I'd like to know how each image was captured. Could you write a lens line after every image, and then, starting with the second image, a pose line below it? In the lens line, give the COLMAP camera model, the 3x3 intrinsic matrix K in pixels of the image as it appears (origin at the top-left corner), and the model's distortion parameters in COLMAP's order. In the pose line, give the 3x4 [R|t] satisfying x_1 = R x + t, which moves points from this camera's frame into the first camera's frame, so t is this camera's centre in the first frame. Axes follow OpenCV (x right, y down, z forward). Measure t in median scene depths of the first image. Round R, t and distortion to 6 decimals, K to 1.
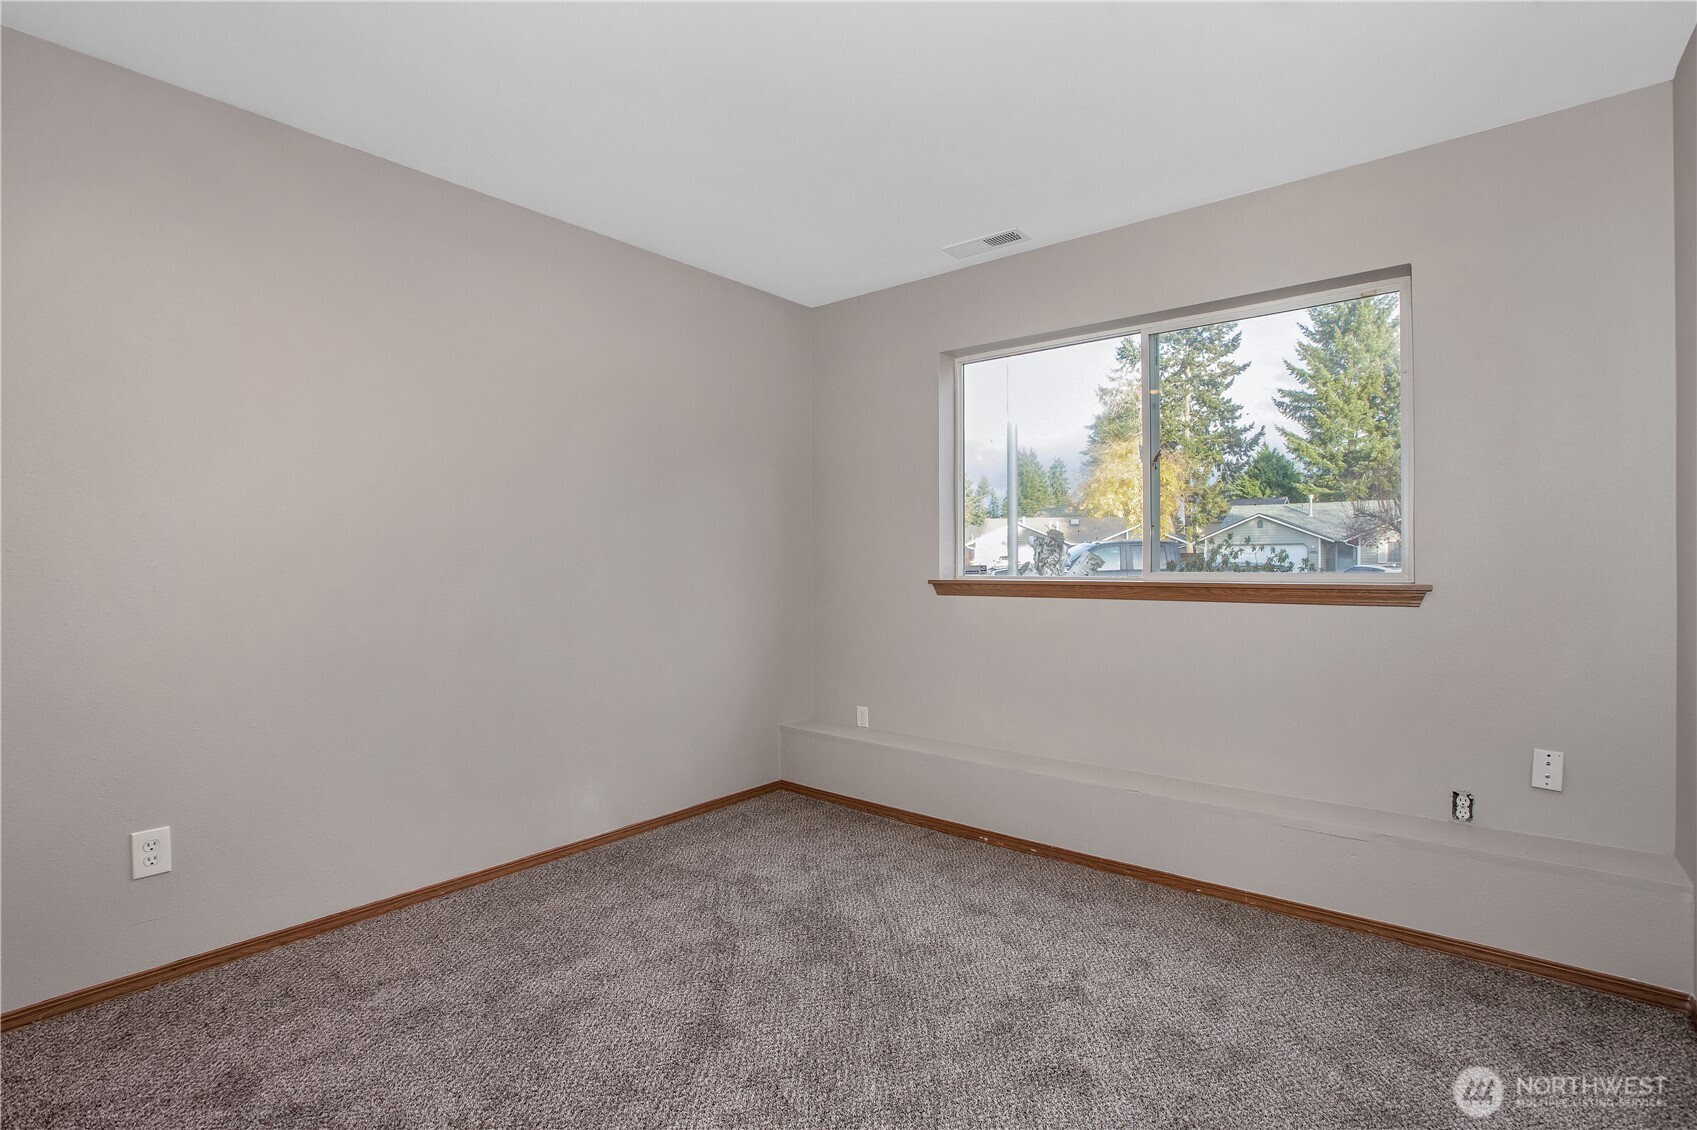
lens RADIAL K [[797.2, 0, 849.2], [0, 797.2, 566.1], [0, 0, 1]] dist [-0.019957, 0.000834]
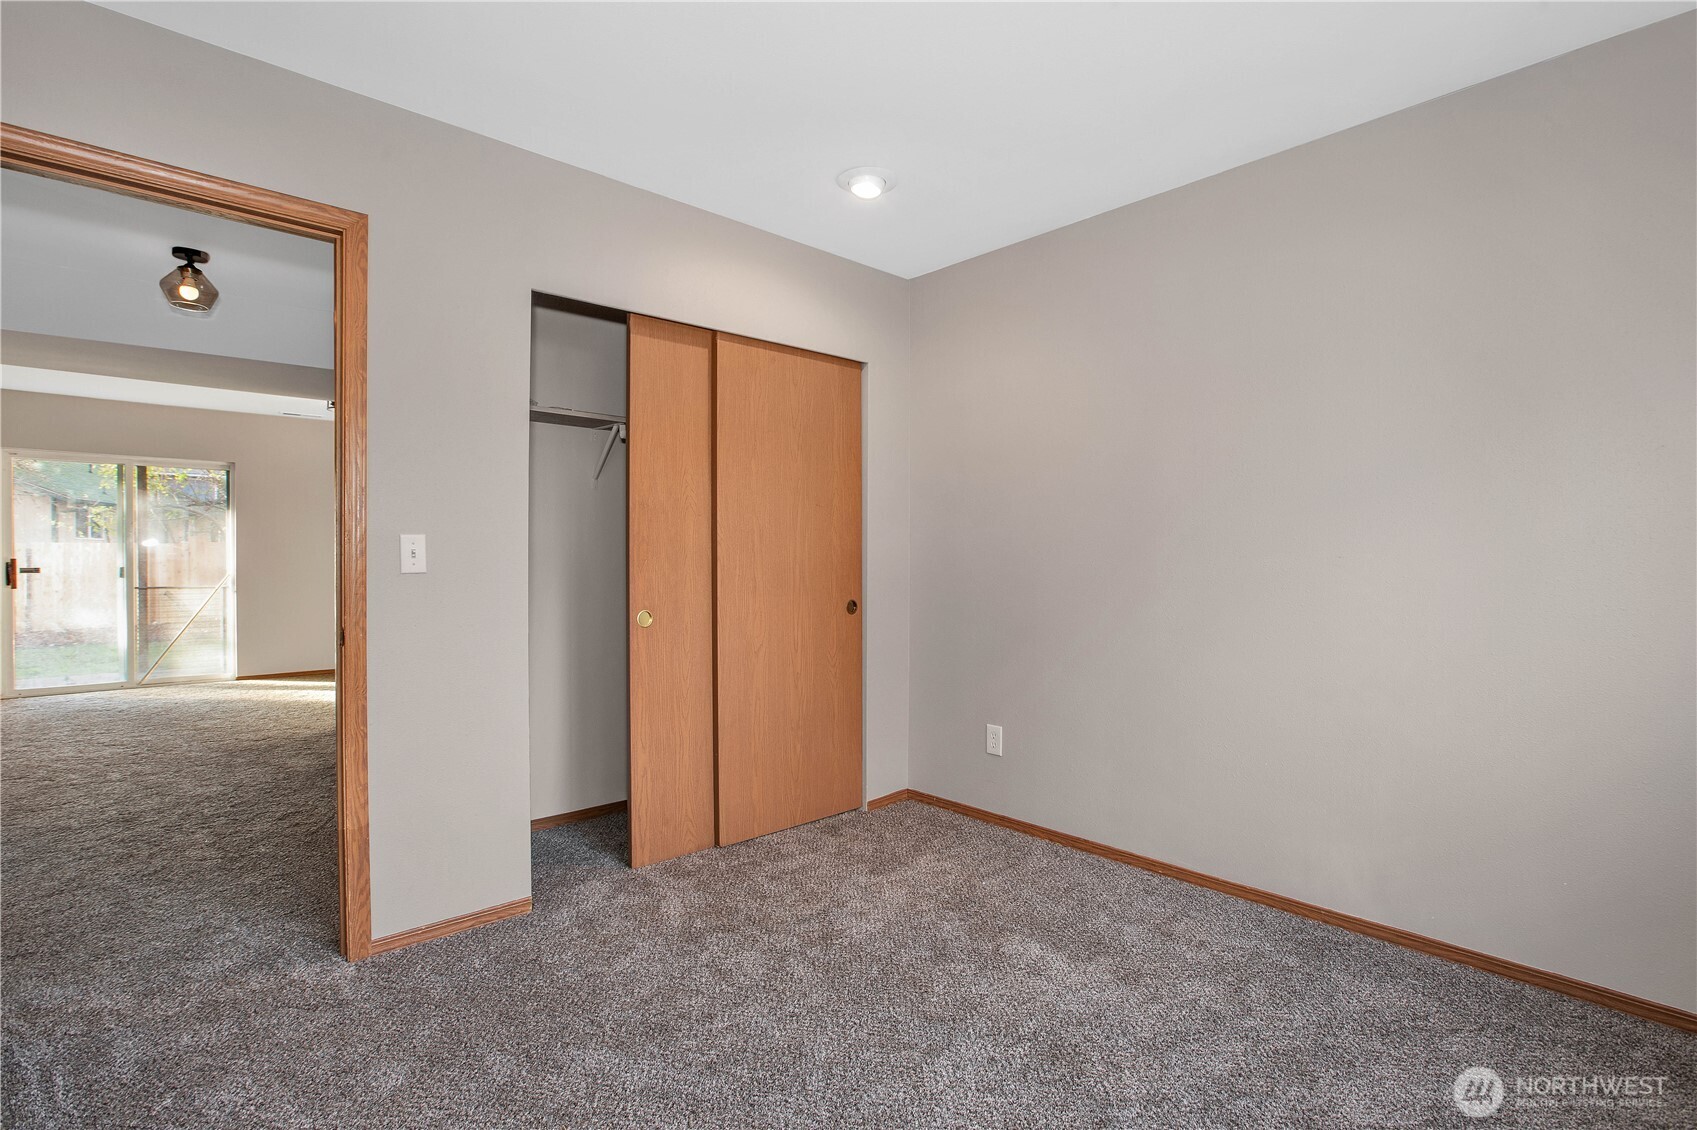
lens RADIAL K [[797.2, 0, 848.3], [0, 797.2, 565.5], [0, 0, 1]] dist [-0.019957, 0.000834]
pose [[-0.176486, 0.004236, -0.984294, 0.649175], [0.003290, 0.999988, 0.003714, 0.003166], [0.984298, -0.002583, -0.176498, 0.858630]]
